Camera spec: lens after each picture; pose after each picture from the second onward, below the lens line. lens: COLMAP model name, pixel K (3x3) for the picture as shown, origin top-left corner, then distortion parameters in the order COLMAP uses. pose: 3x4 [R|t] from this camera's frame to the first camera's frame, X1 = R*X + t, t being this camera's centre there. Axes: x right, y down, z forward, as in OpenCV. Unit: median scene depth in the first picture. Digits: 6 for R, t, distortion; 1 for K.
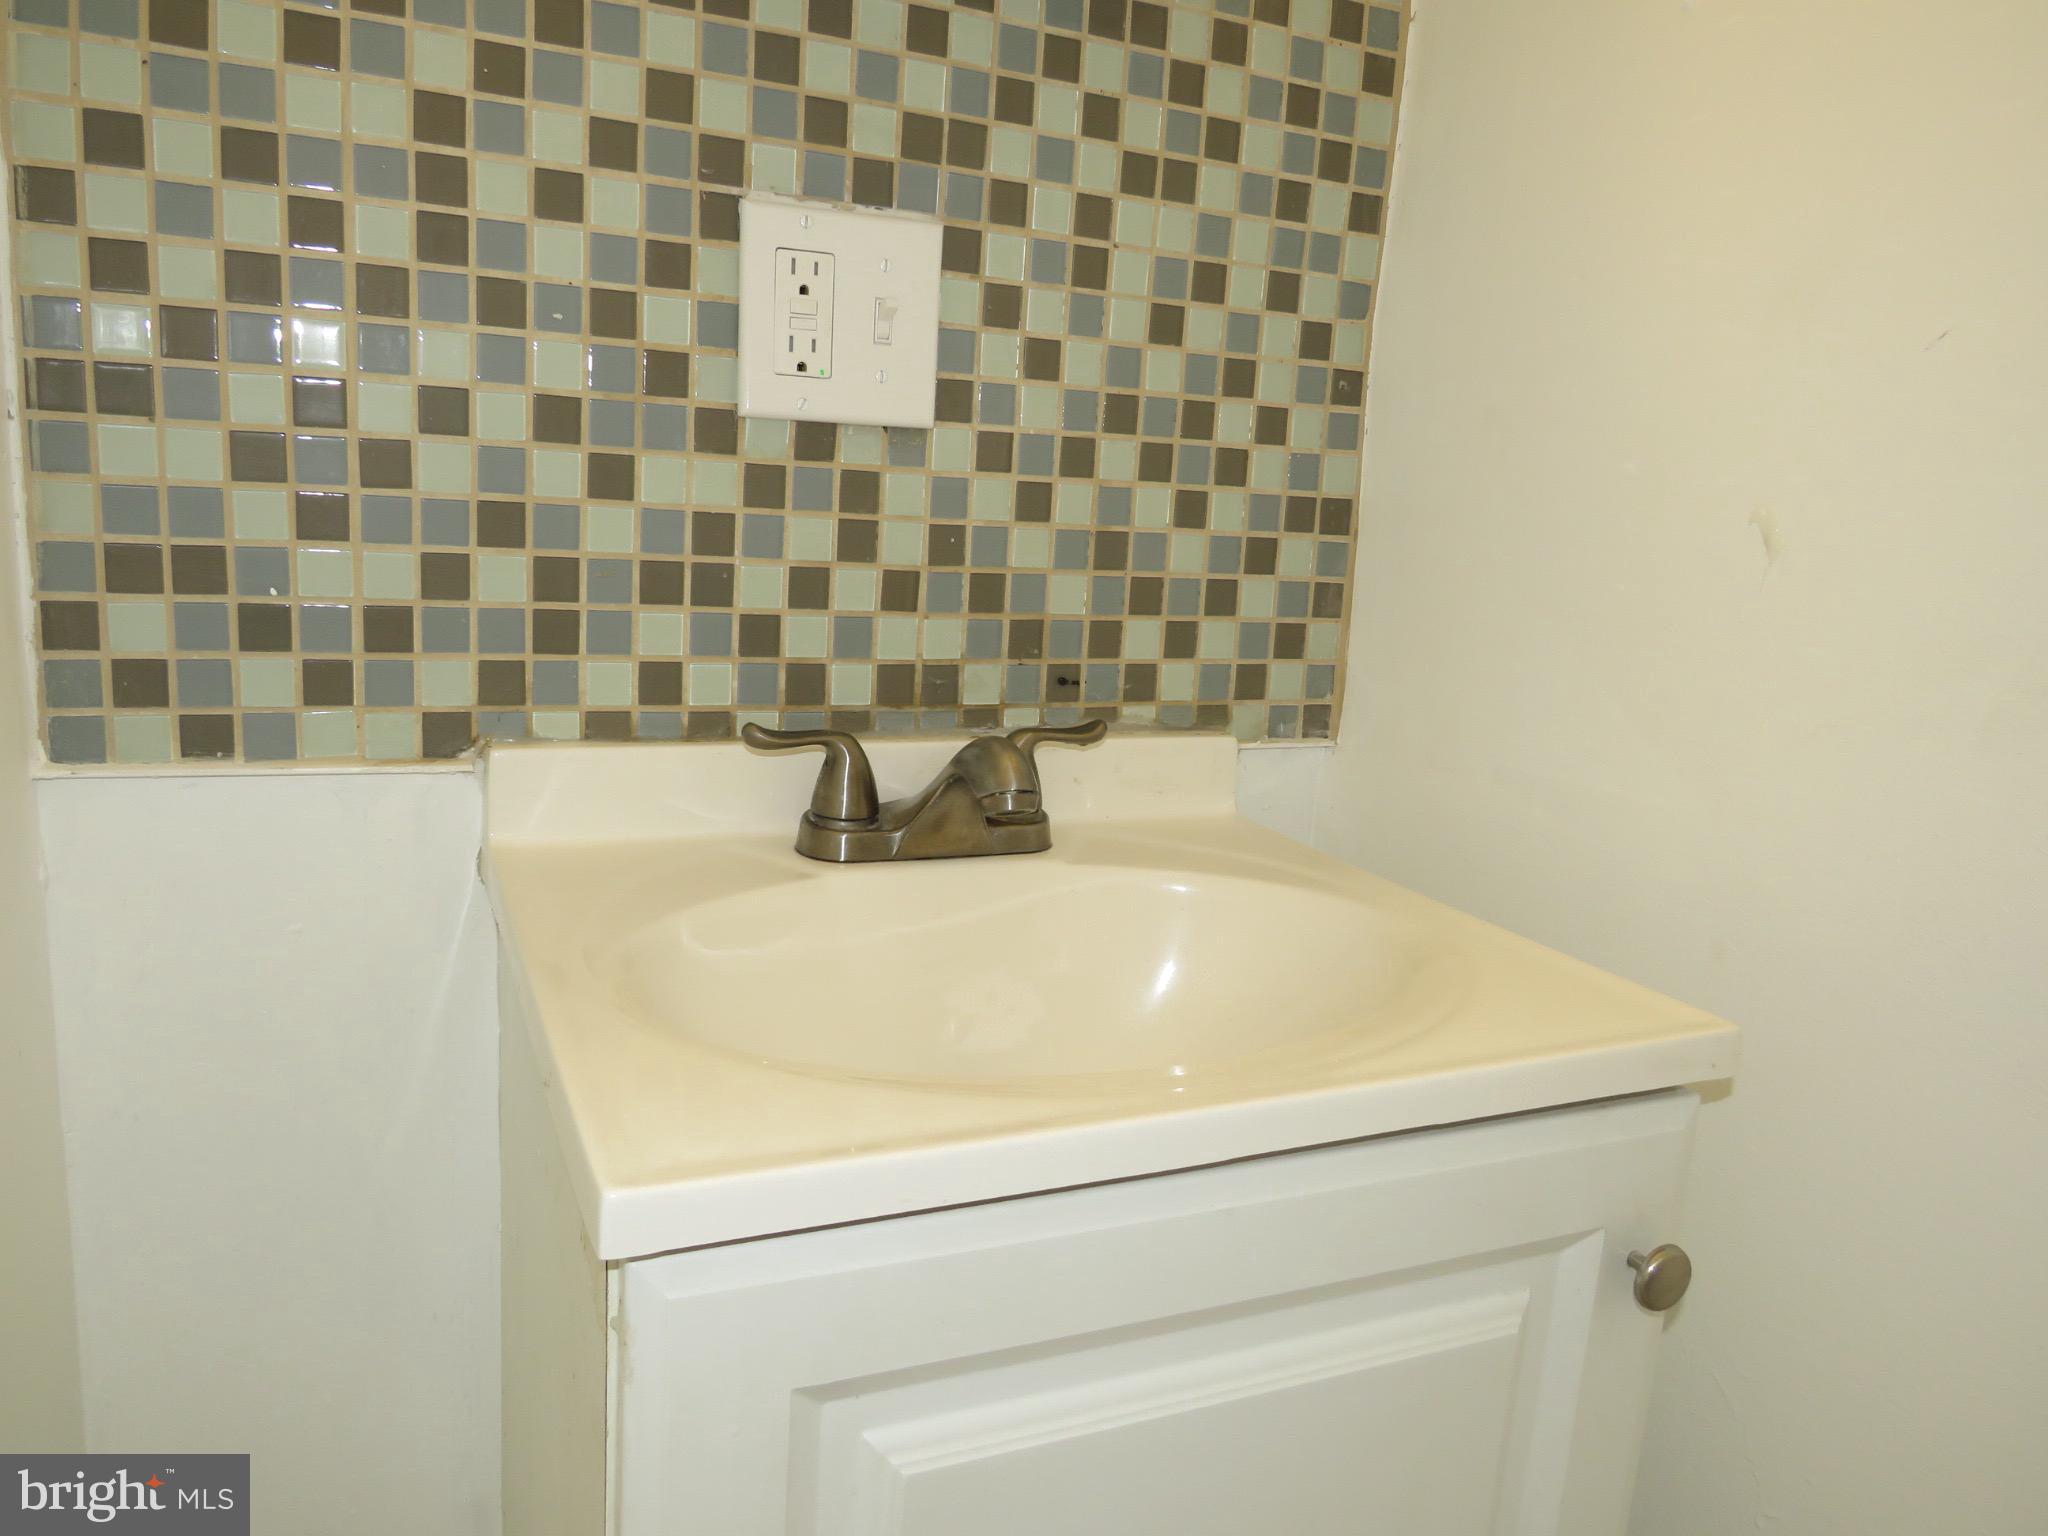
lens RADIAL K [[1450.2, 0, 1024.0], [0, 1450.2, 768.0], [0, 0, 1]] dist [-0.027350, 0.001716]
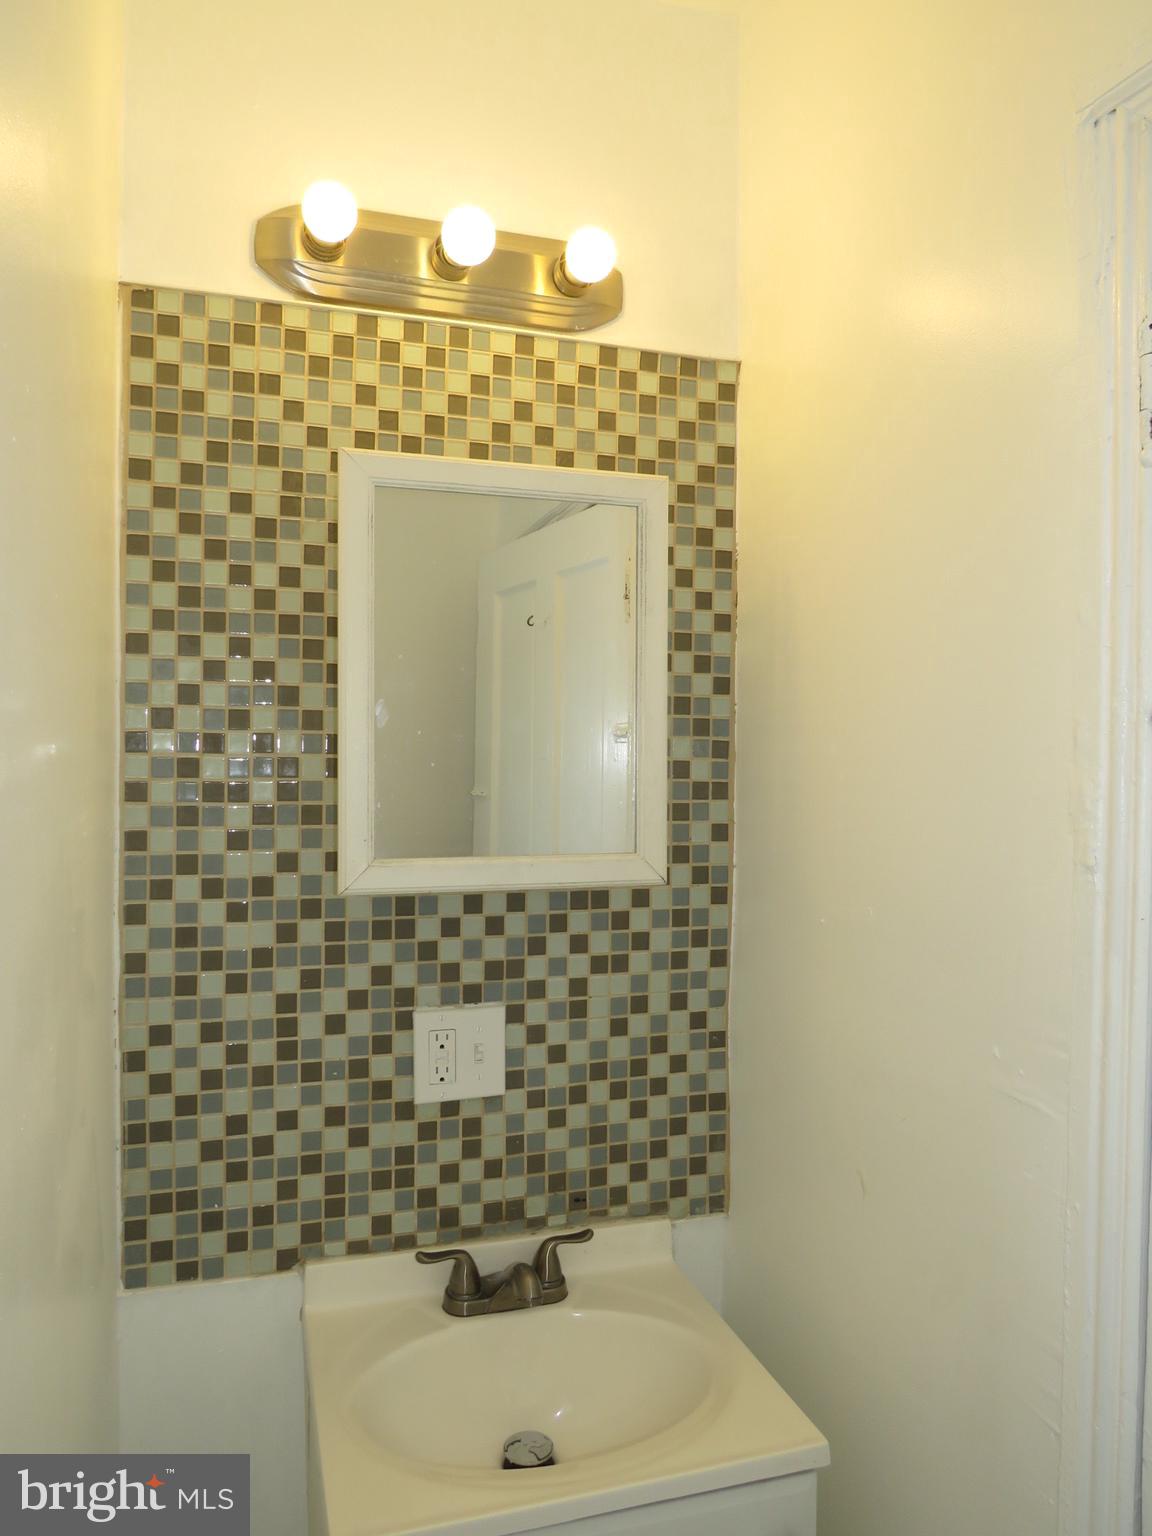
lens RADIAL K [[1072.7, 0, 576.0], [0, 1072.7, 768.0], [0, 0, 1]] dist [-0.017332, 0.005526]
pose [[0.989699, -0.050523, -0.133953, 0.290737], [0.026584, 0.984242, -0.174816, -0.446516], [0.140674, 0.169454, 0.975447, -0.652410]]
